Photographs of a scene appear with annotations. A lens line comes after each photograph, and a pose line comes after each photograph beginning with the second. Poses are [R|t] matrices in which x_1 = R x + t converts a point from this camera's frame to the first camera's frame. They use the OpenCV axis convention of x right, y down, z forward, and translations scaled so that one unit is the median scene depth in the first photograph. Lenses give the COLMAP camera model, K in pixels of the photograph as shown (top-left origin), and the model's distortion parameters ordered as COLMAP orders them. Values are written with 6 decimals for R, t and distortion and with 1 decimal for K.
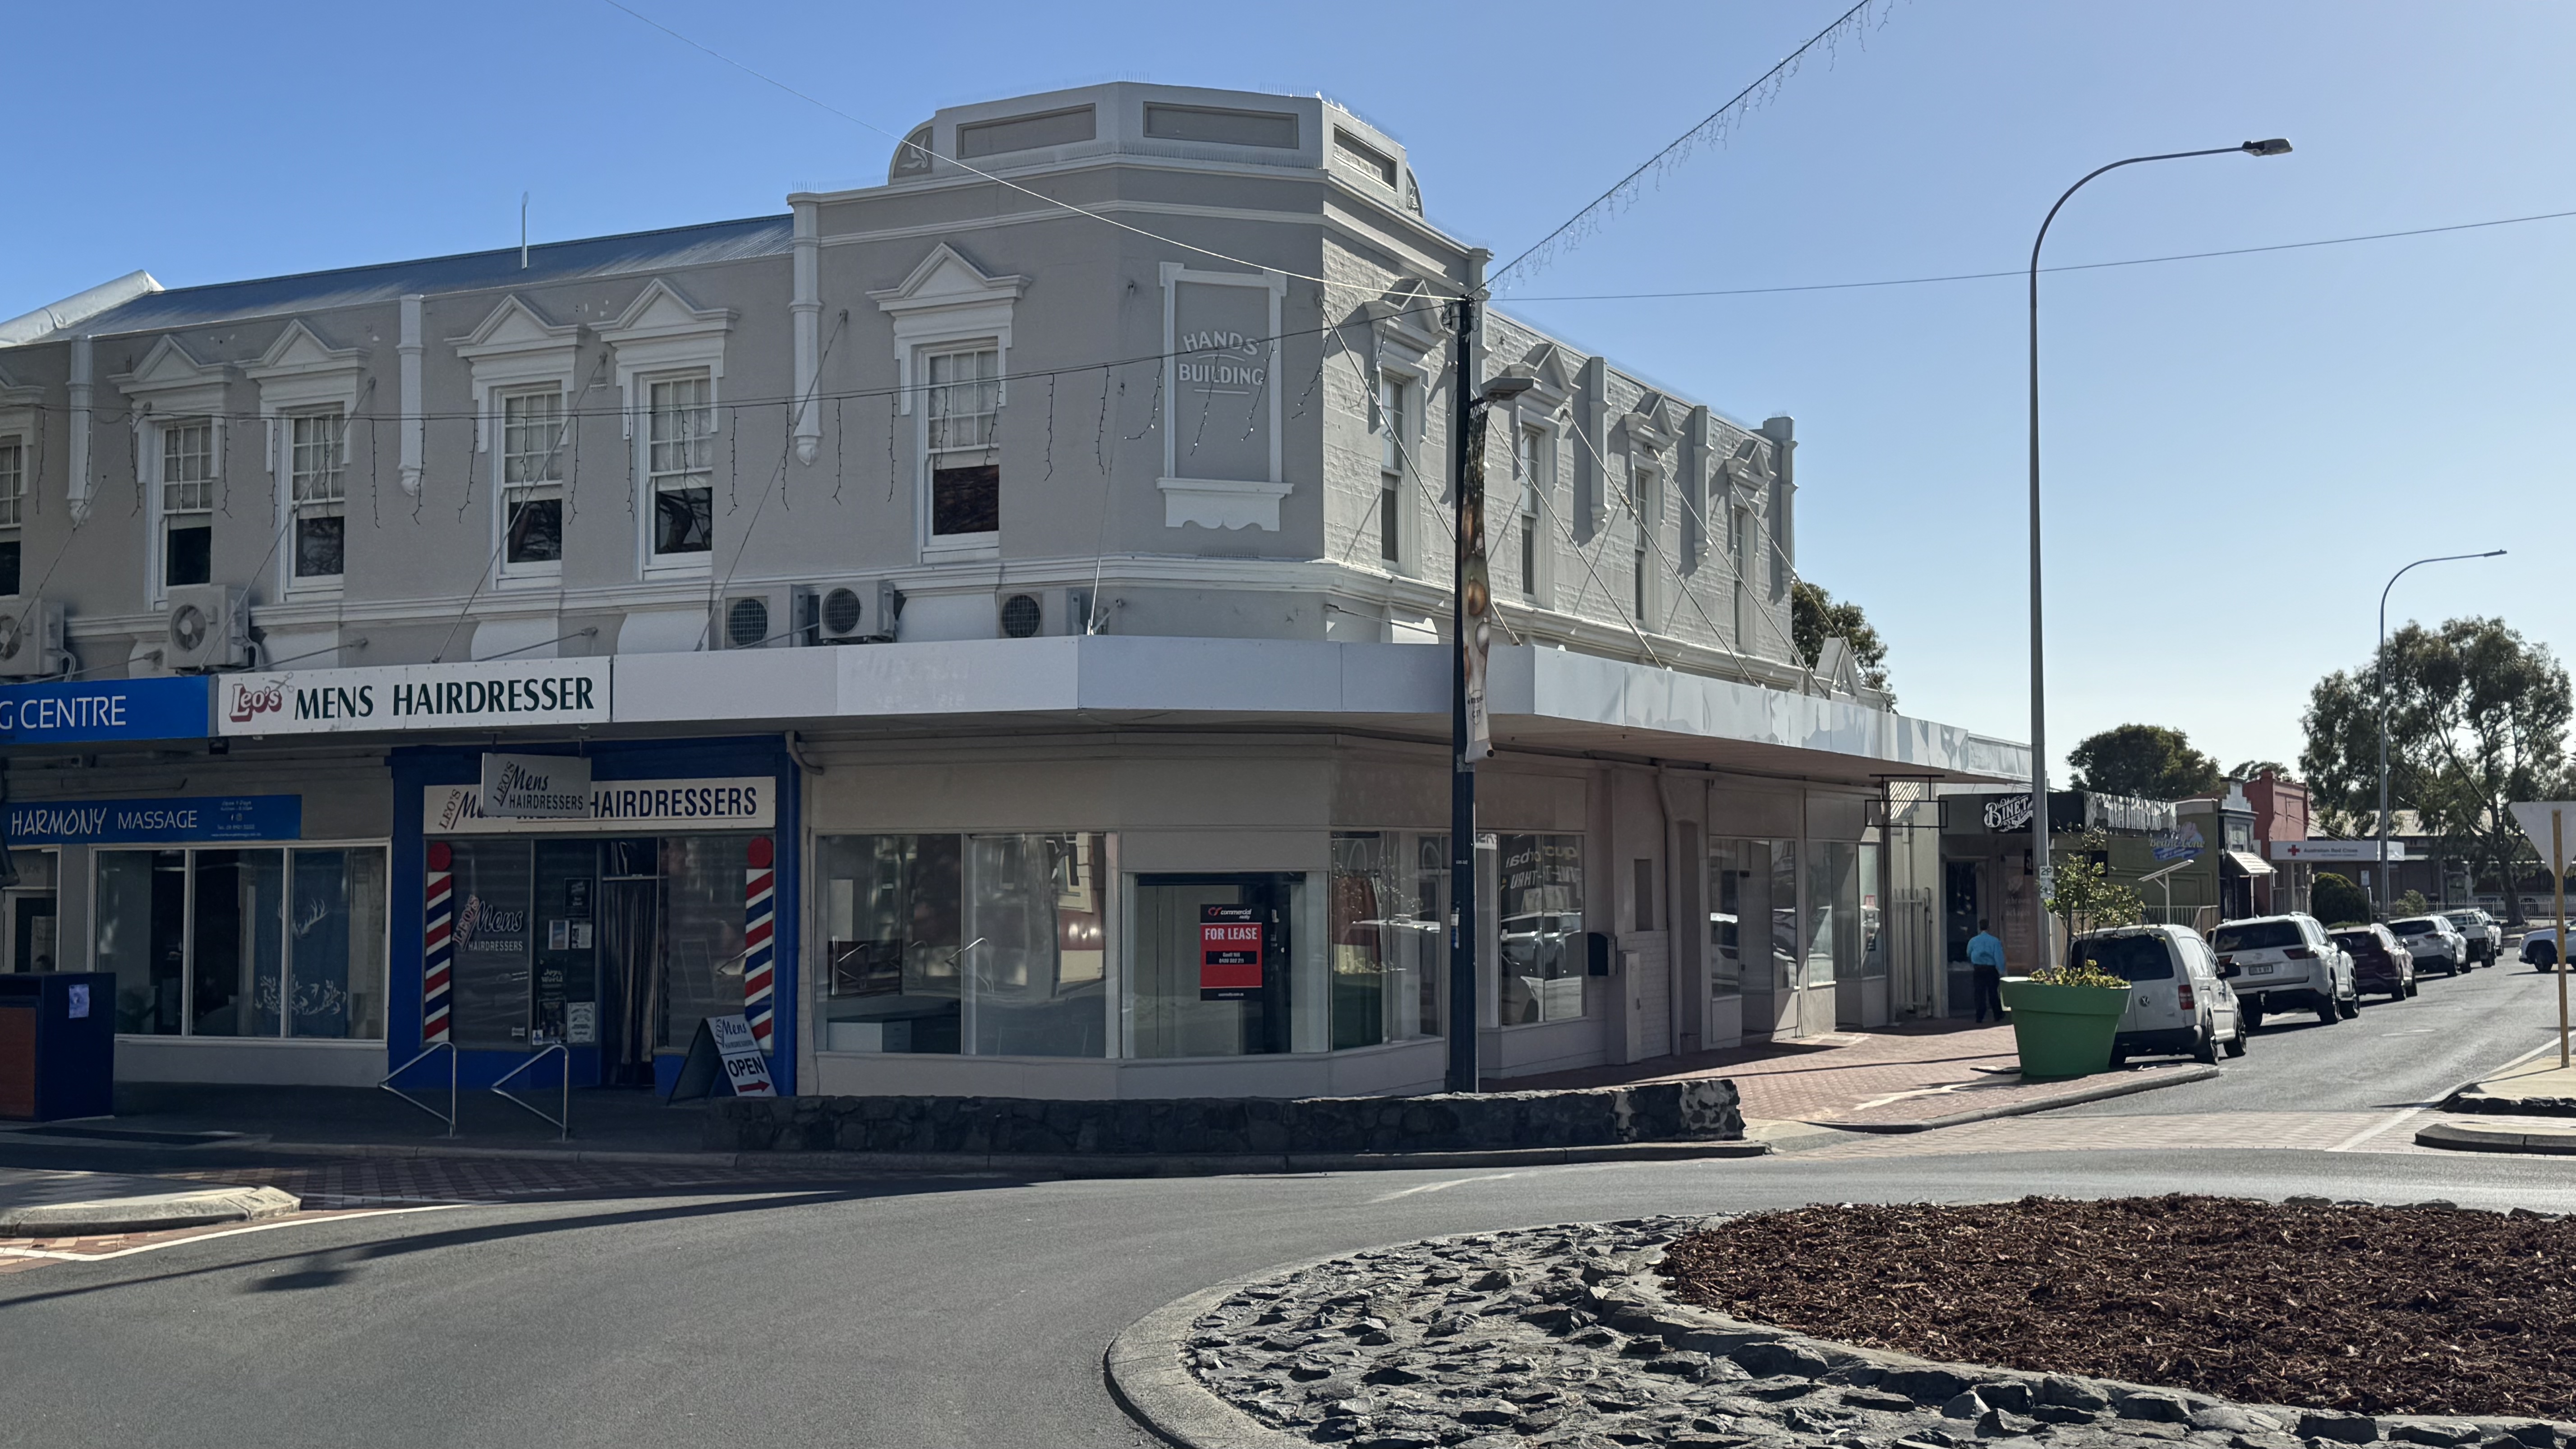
lens RADIAL K [[2744.6, 0, 1277.4], [0, 2744.6, 728.2], [0, 0, 1]] dist [0.097044, 0.000000]
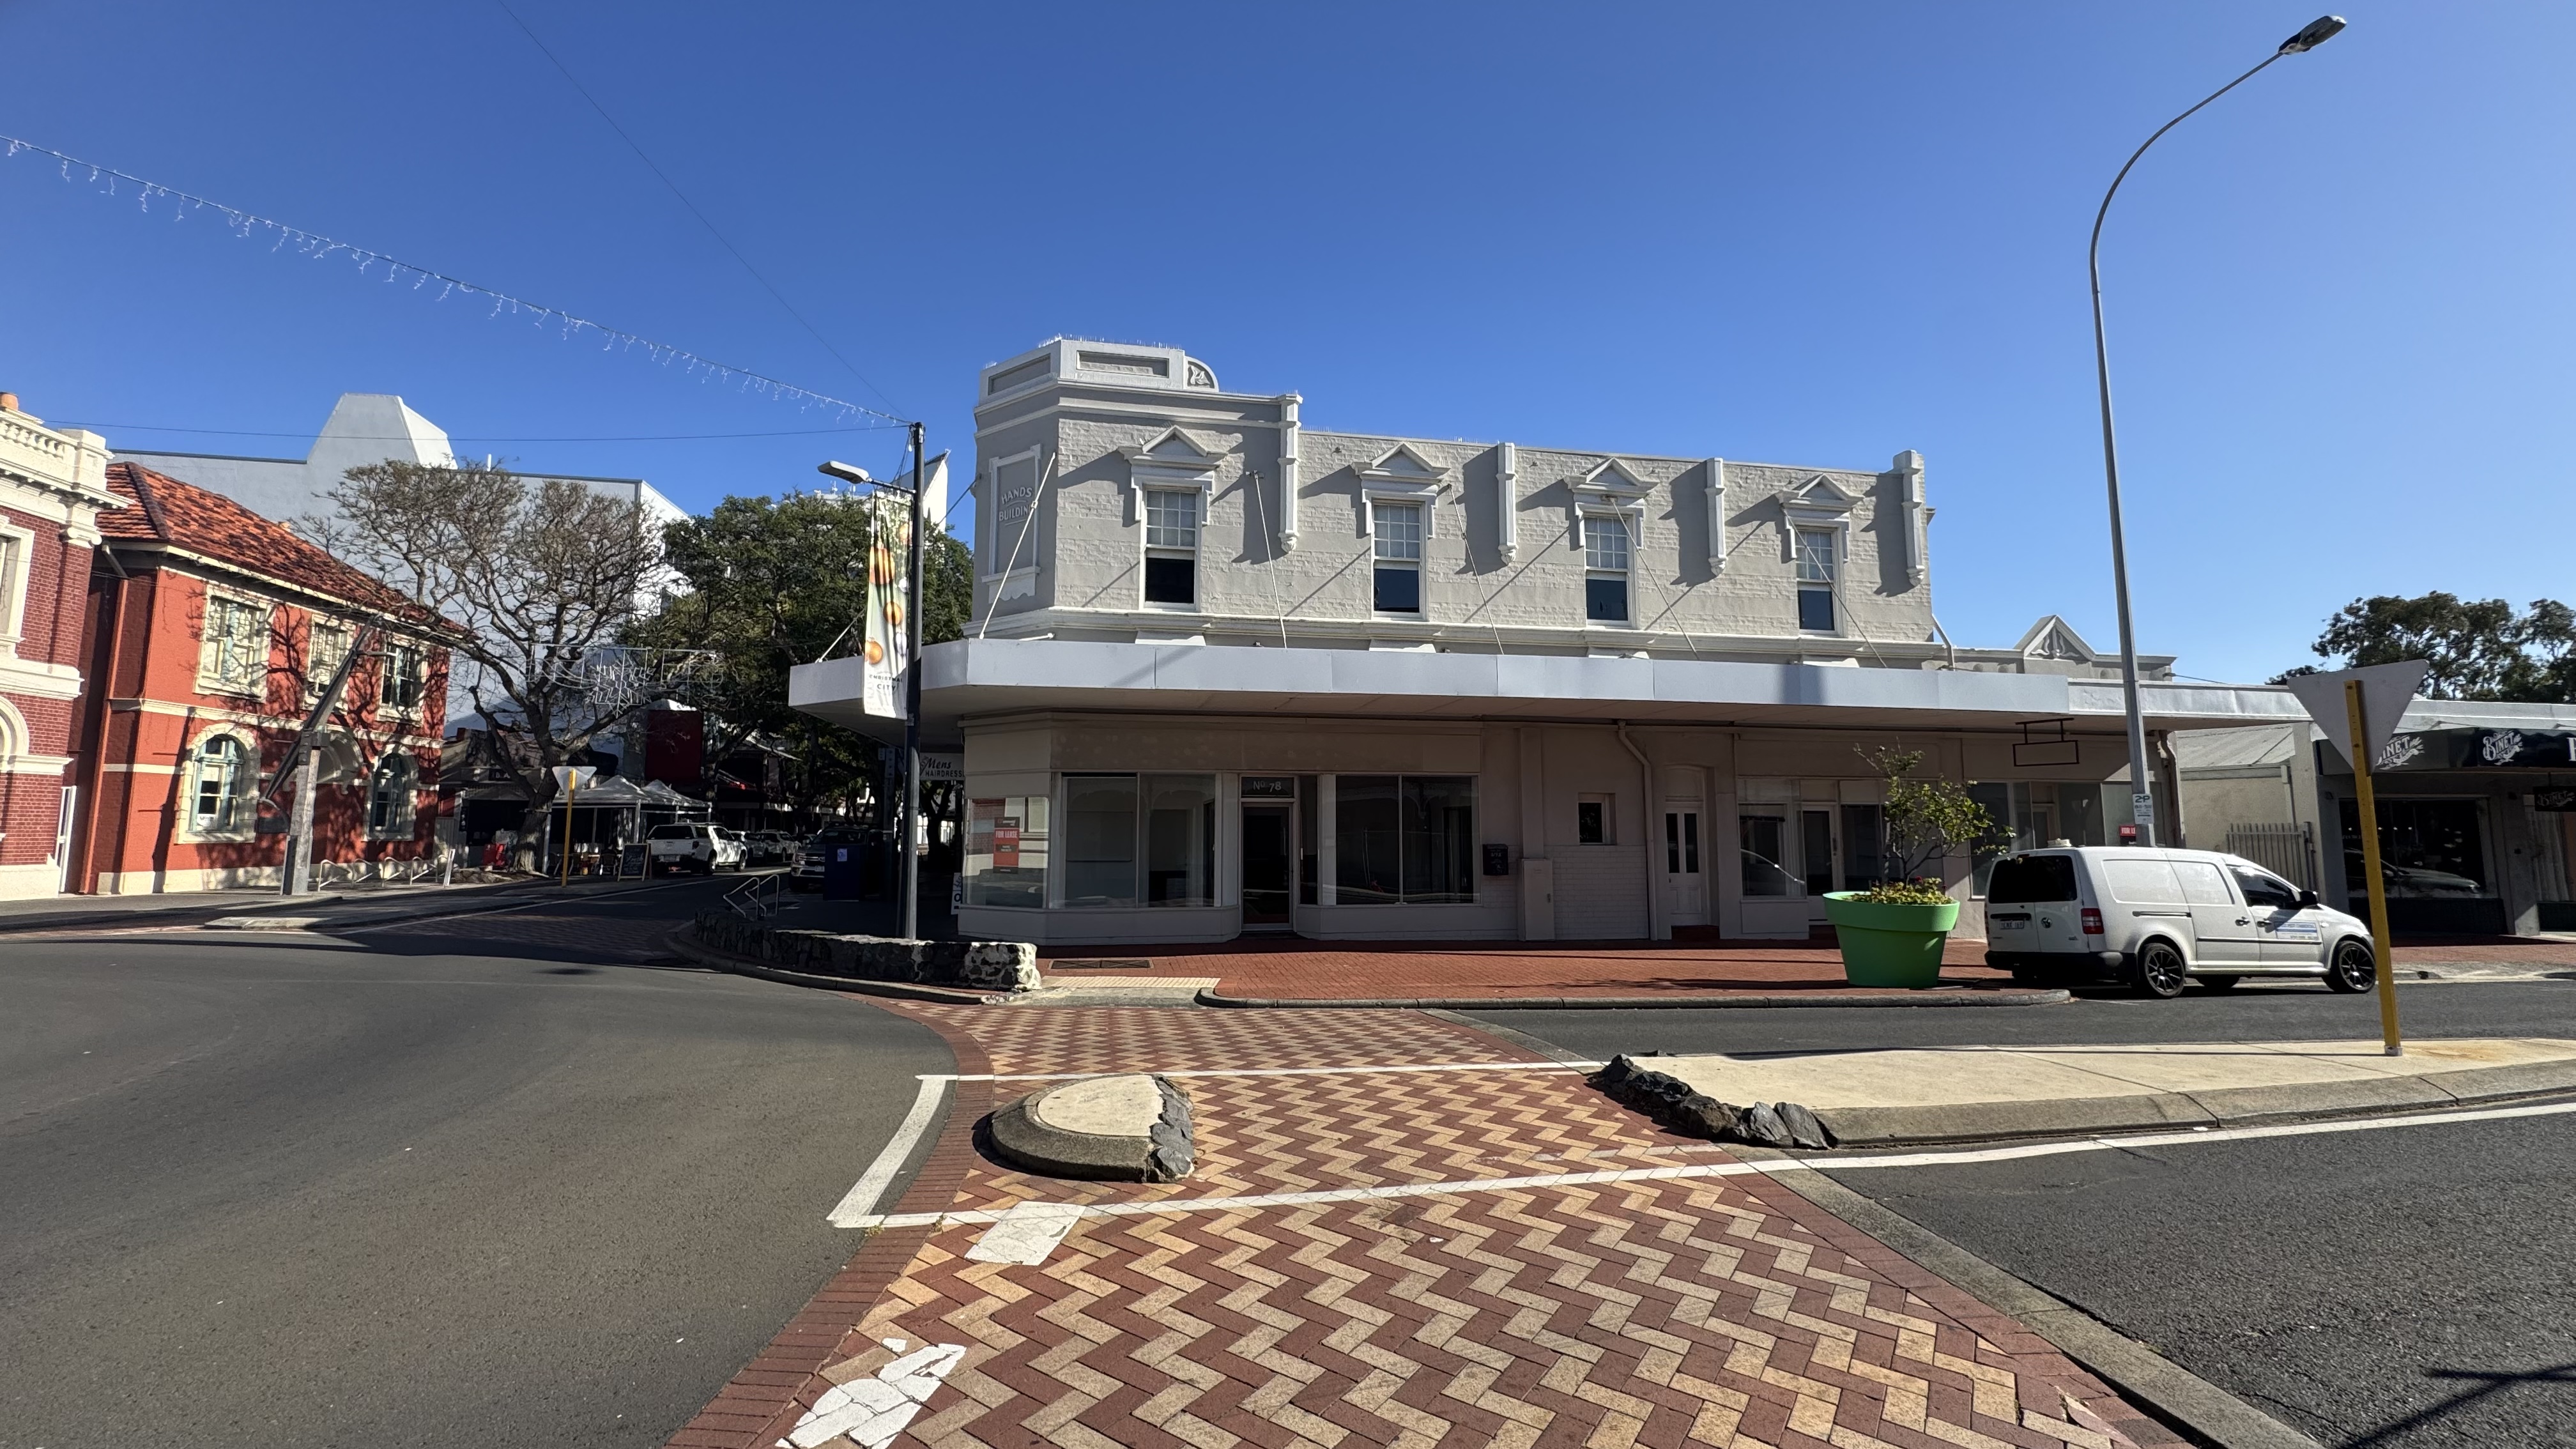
lens RADIAL K [[1027.4, 0, 1283.7], [0, 1027.4, 727.1], [0, 0, 1]] dist [-0.006940, 0.001012]
pose [[0.603188, -0.075067, -0.794059, 0.544441], [0.037465, 0.997129, -0.065806, 0.051838], [0.796719, 0.009944, 0.604269, 0.686660]]
